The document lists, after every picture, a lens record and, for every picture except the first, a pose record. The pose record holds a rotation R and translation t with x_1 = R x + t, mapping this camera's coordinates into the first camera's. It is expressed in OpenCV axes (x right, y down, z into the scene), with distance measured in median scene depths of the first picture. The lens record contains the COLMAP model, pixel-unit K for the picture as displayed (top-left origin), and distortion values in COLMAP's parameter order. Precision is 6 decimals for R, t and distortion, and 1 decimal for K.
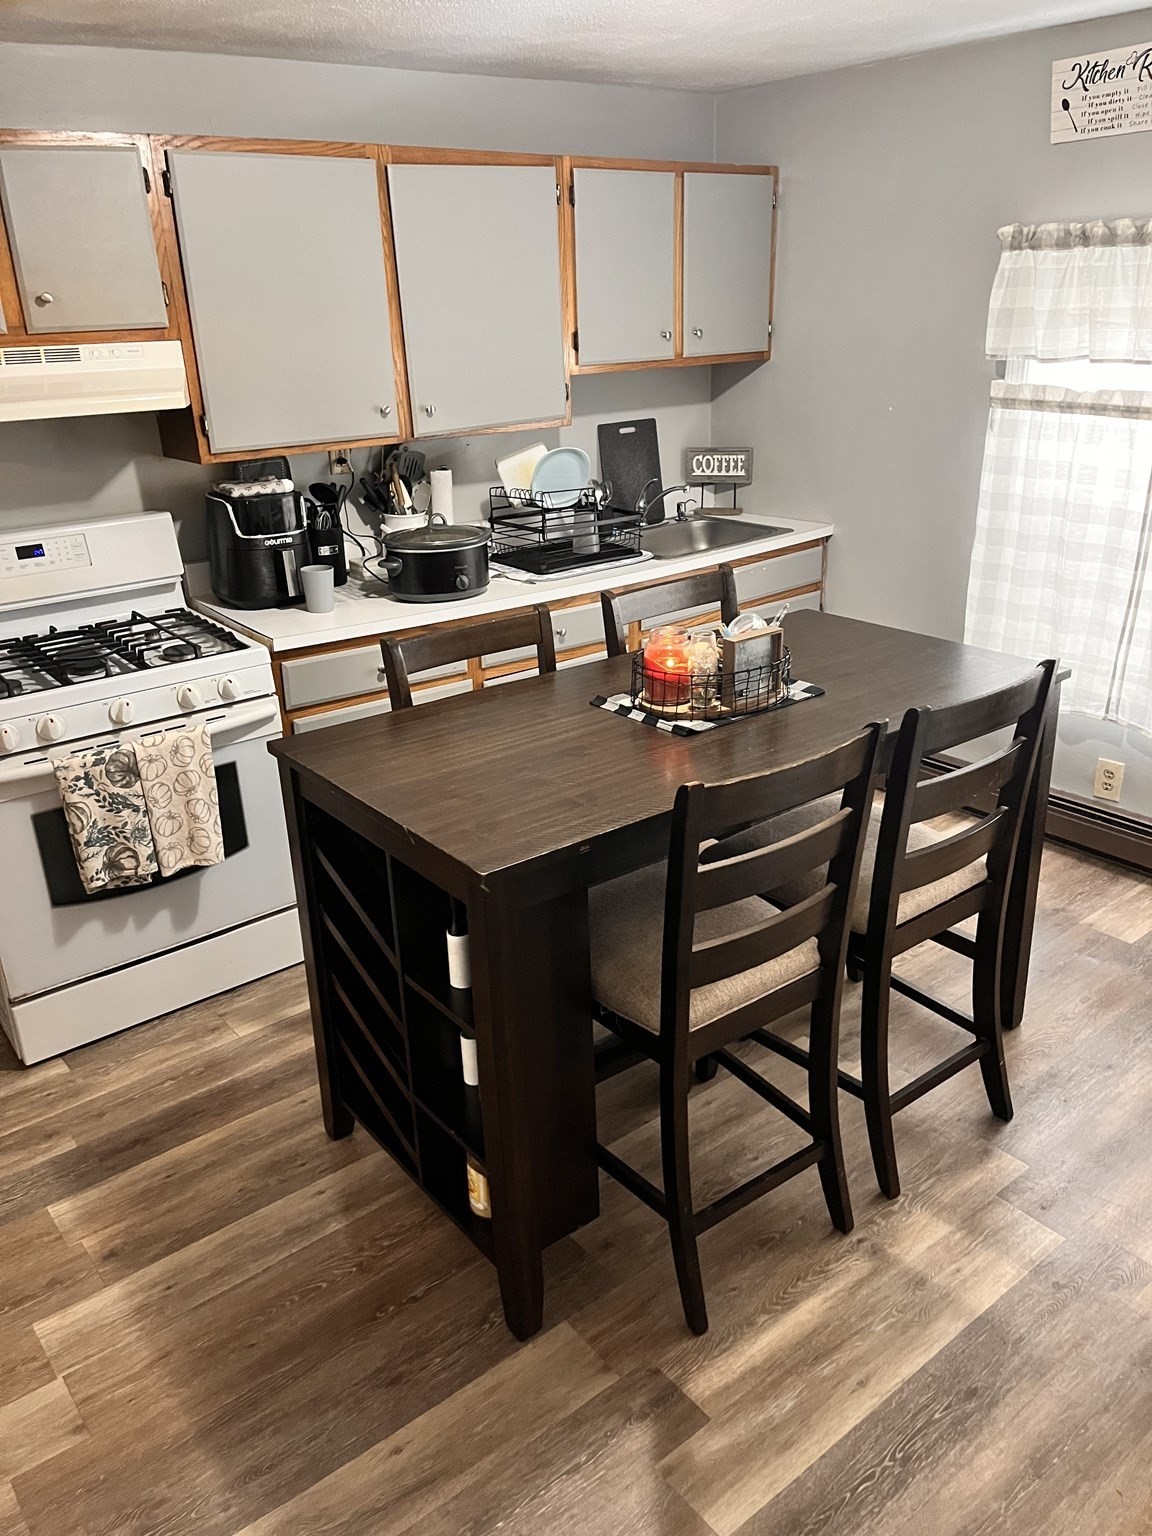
lens RADIAL K [[1162.8, 0, 576.0], [0, 1162.8, 768.0], [0, 0, 1]] dist [0.116305, -0.150968]
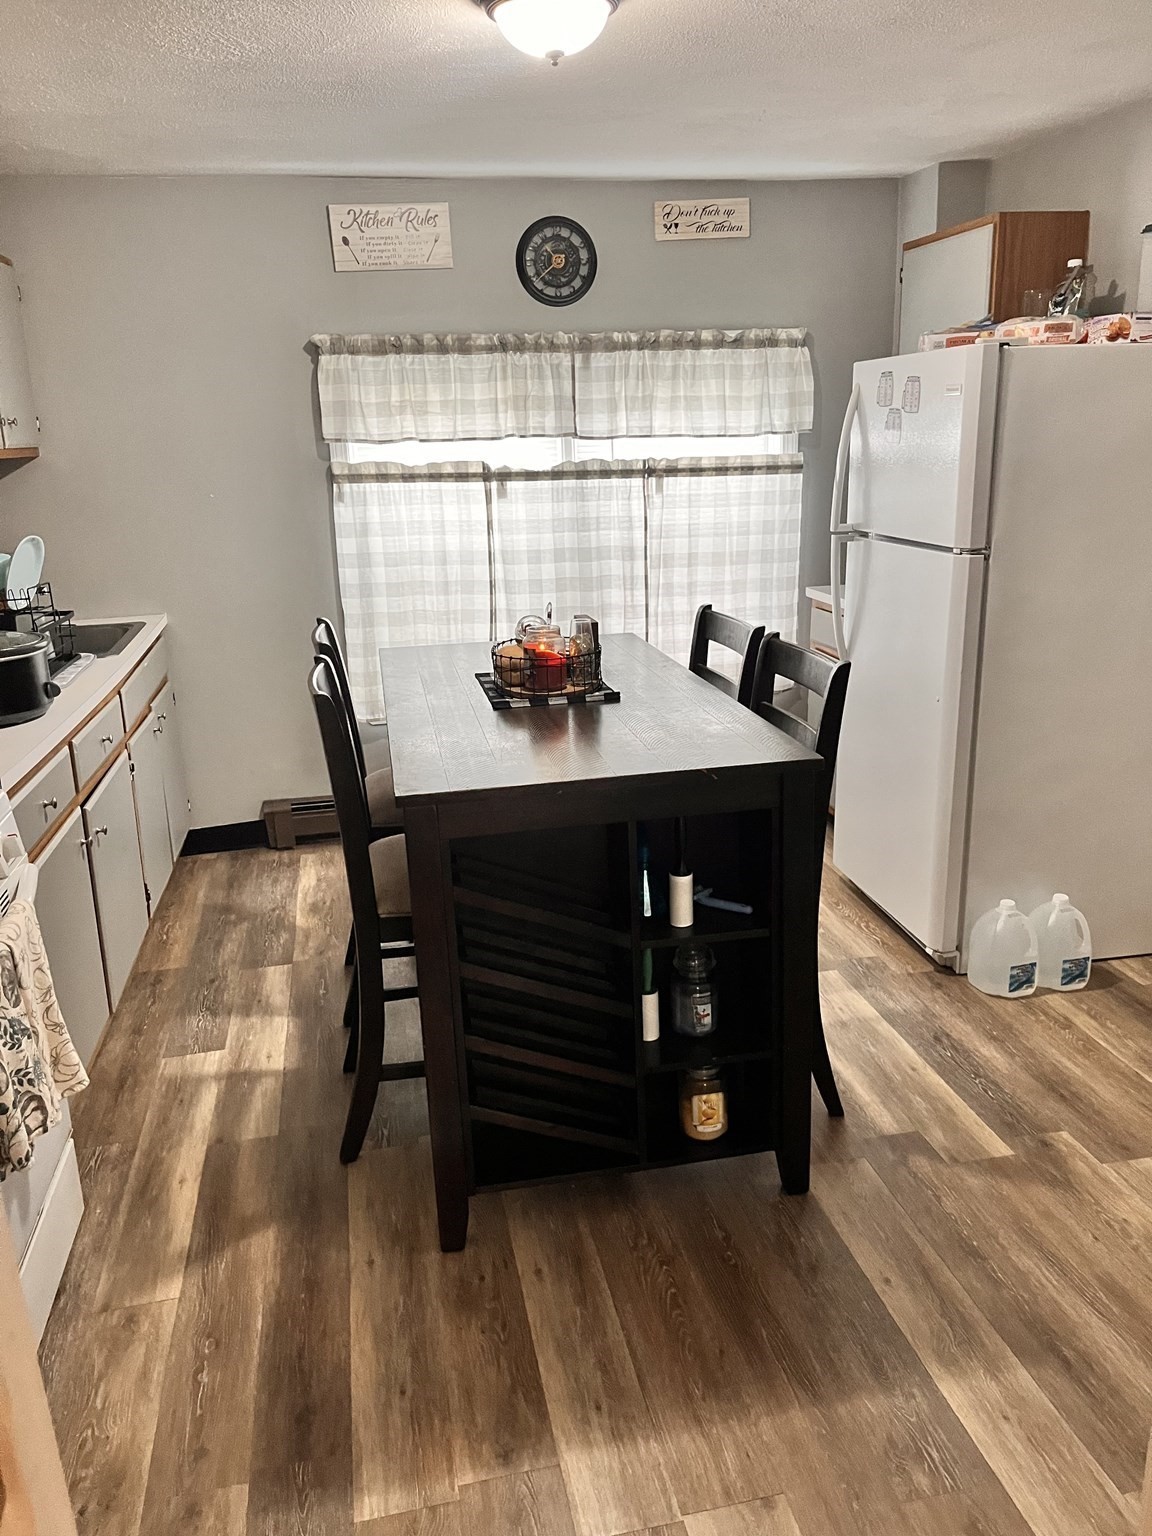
lens RADIAL K [[1182.2, 0, 576.0], [0, 1182.2, 768.0], [0, 0, 1]] dist [0.058329, -0.007725]
pose [[0.454454, -0.228611, 0.860935, -0.709034], [0.347871, 0.935305, 0.064732, -0.038641], [-0.820035, 0.270077, 0.504580, 0.324283]]
